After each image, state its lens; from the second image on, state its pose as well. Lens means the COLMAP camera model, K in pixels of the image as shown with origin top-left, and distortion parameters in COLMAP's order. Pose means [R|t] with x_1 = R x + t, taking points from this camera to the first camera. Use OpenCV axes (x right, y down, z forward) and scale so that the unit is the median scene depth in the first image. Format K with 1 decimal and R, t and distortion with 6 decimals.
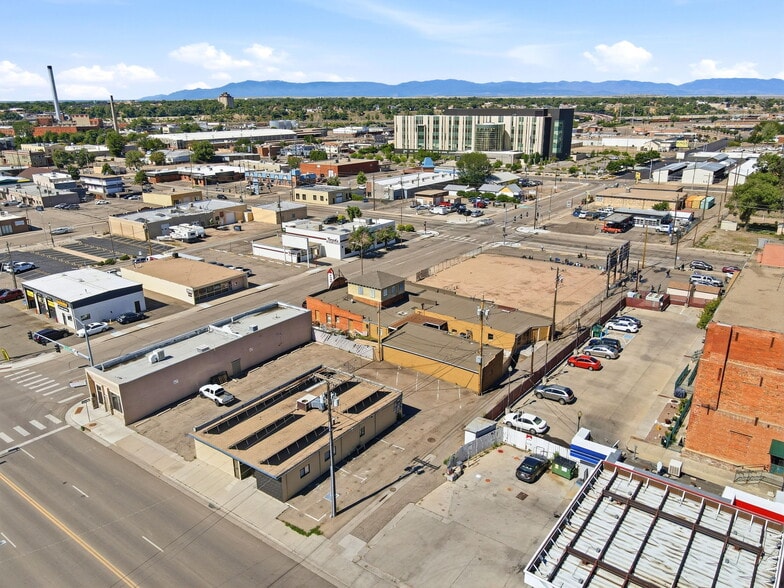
lens RADIAL K [[577.7, 0, 393.5], [0, 577.7, 297.1], [0, 0, 1]] dist [0.000533, 0.021131]
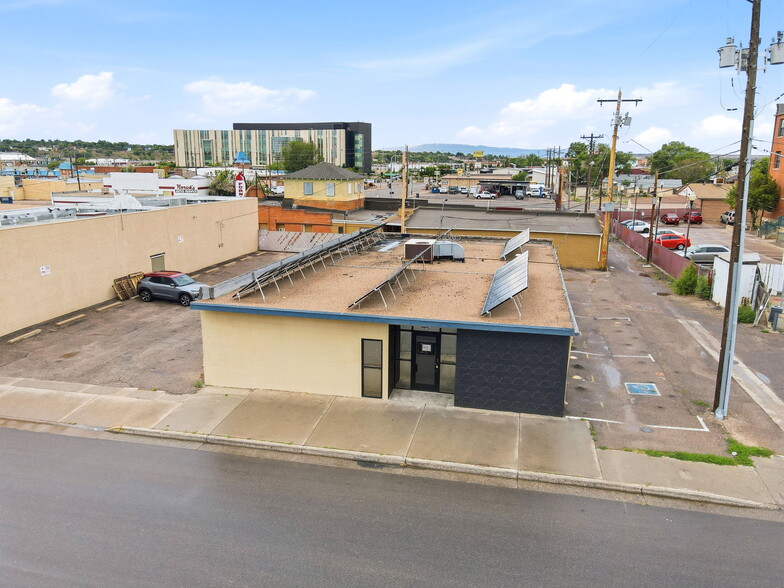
lens RADIAL K [[577.7, 0, 392.5], [0, 577.7, 294.9], [0, 0, 1]] dist [0.000533, 0.021131]
pose [[0.918281, -0.068193, 0.390013, -0.193257], [0.105247, 0.991658, -0.074412, 0.137130], [-0.381685, 0.109378, 0.917798, 0.326406]]
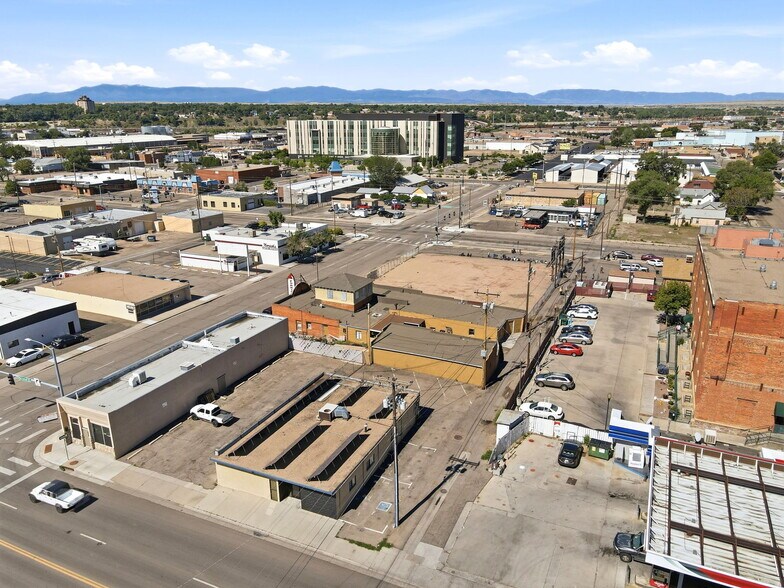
lens RADIAL K [[577.7, 0, 393.1], [0, 577.7, 297.5], [0, 0, 1]] dist [0.000533, 0.021131]
pose [[0.978478, -0.059312, 0.197644, -0.122179], [0.061266, 0.998114, -0.003781, 0.003141], [-0.197047, 0.015808, 0.980267, 0.028260]]
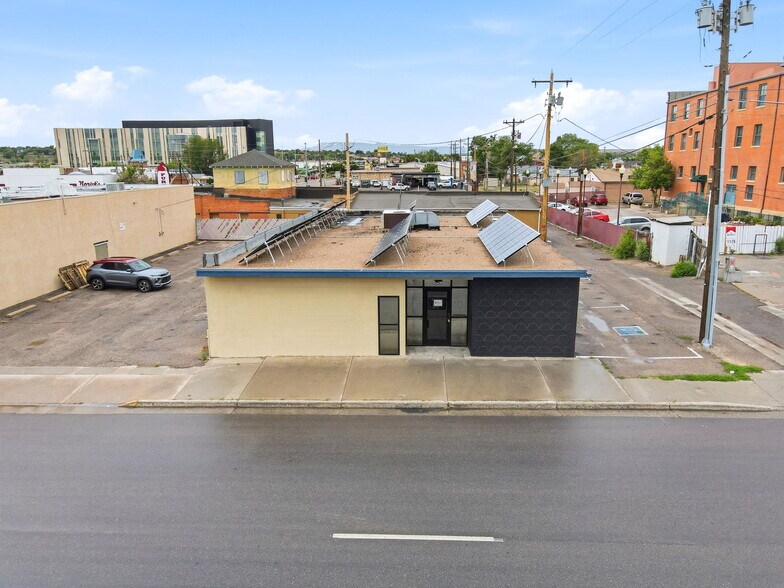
lens RADIAL K [[577.7, 0, 392.4], [0, 577.7, 295.8], [0, 0, 1]] dist [0.000533, 0.021131]
pose [[0.838219, -0.118965, 0.532200, -0.223801], [0.170465, 0.984170, -0.048488, 0.145266], [-0.518007, 0.131365, 0.845229, 0.340663]]
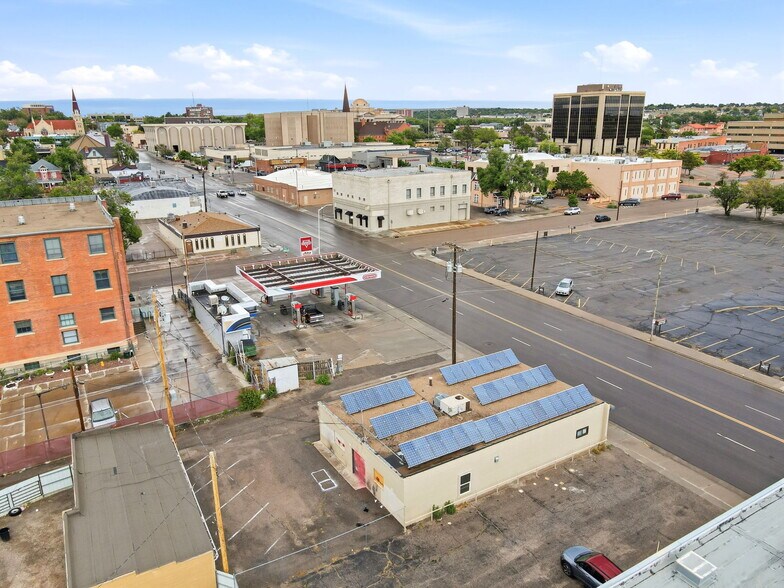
lens RADIAL K [[577.7, 0, 395.9], [0, 577.7, 295.4], [0, 0, 1]] dist [0.000533, 0.021131]
pose [[-0.926884, -0.088942, 0.364657, -0.179967], [0.139391, 0.820479, 0.554422, -0.179967], [-0.348505, 0.564715, -0.748091, 0.812651]]
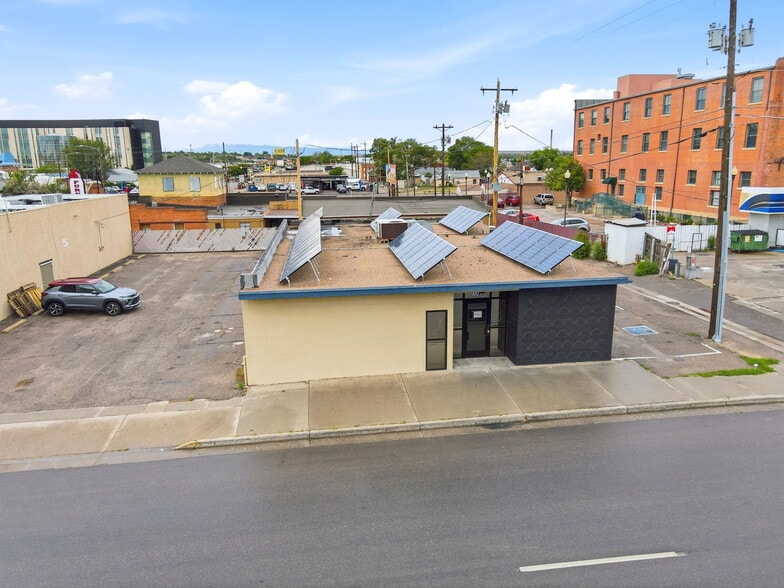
lens RADIAL K [[577.7, 0, 391.9], [0, 577.7, 296.5], [0, 0, 1]] dist [0.000533, 0.021131]
pose [[0.723483, -0.154477, 0.672836, -0.255856], [0.221709, 0.975004, -0.014546, 0.132367], [-0.653772, 0.159697, 0.739648, 0.369484]]
